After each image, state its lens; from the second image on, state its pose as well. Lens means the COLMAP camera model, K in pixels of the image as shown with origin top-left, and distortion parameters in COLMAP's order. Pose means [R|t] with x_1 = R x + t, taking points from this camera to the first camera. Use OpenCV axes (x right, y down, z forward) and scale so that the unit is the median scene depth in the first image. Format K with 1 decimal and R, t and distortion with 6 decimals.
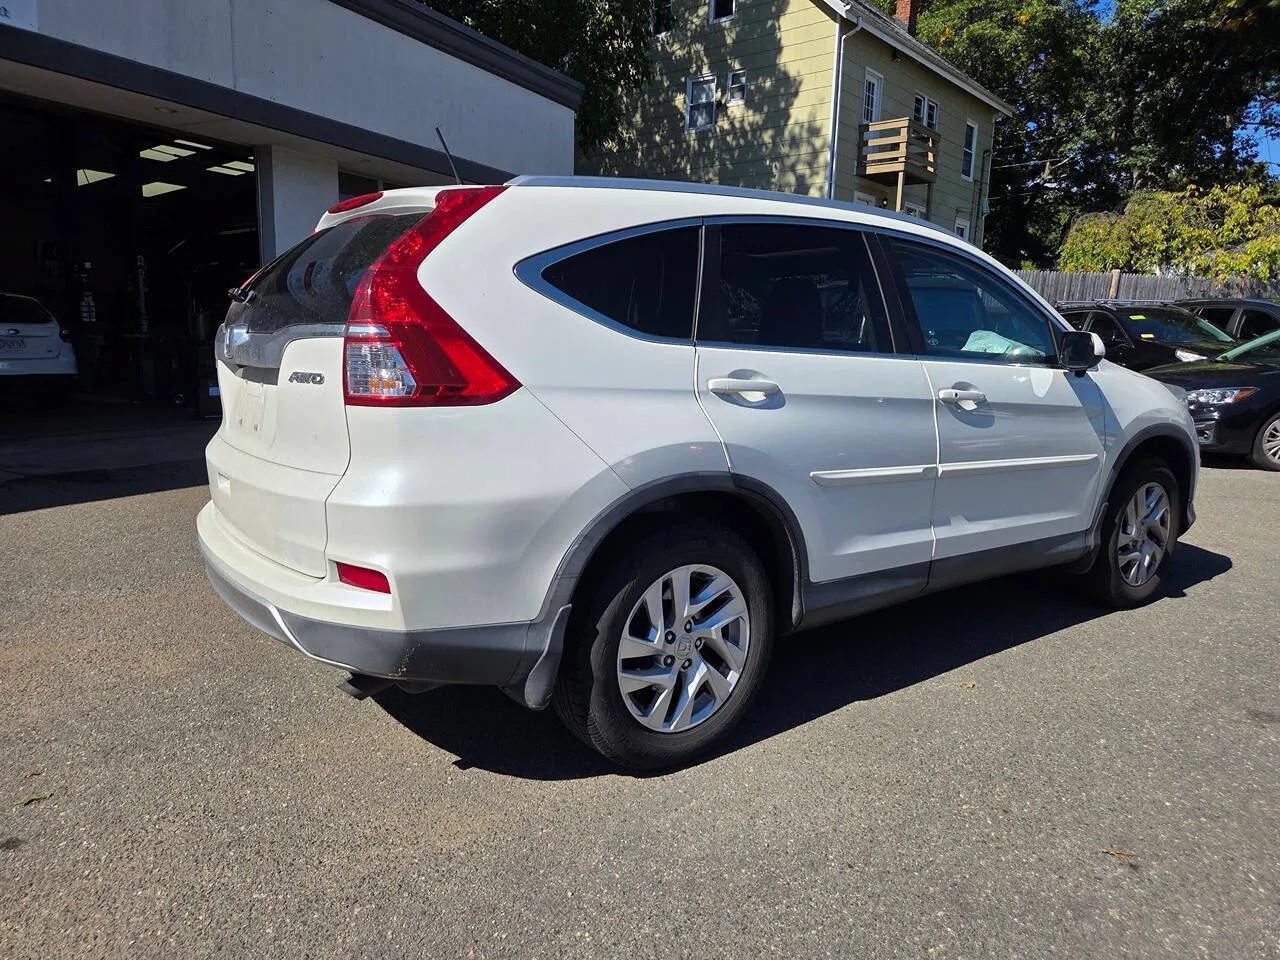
lens RADIAL K [[878.7, 0, 631.2], [0, 878.7, 491.3], [0, 0, 1]] dist [0.065626, -0.047655]
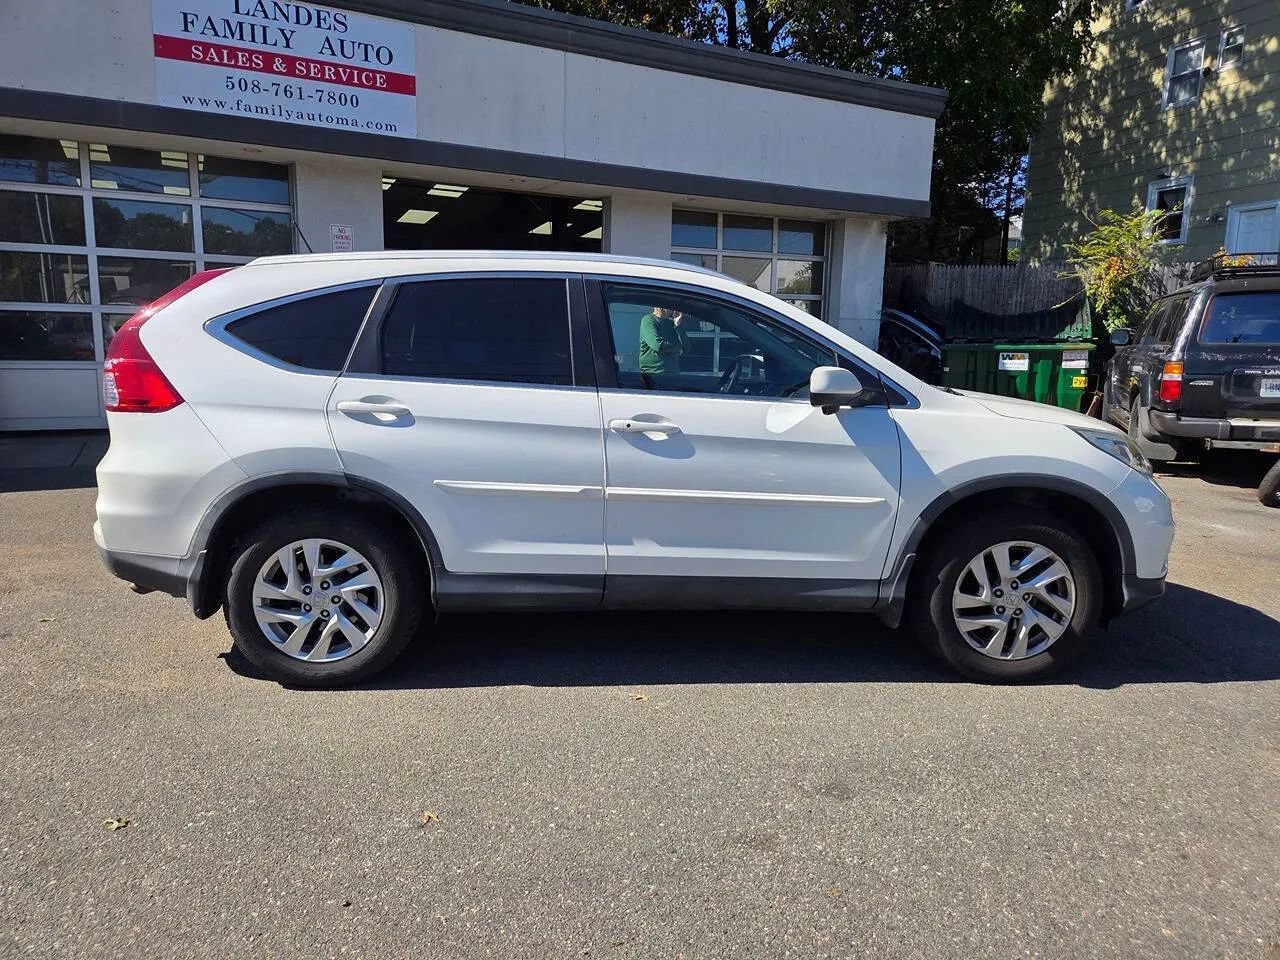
lens RADIAL K [[878.7, 0, 634.2], [0, 878.7, 479.3], [0, 0, 1]] dist [0.065626, -0.047655]
pose [[0.829328, 0.086080, -0.552092, 0.937209], [-0.098094, 0.995147, 0.007808, -0.050129], [0.550084, 0.047682, 0.833747, 0.100443]]
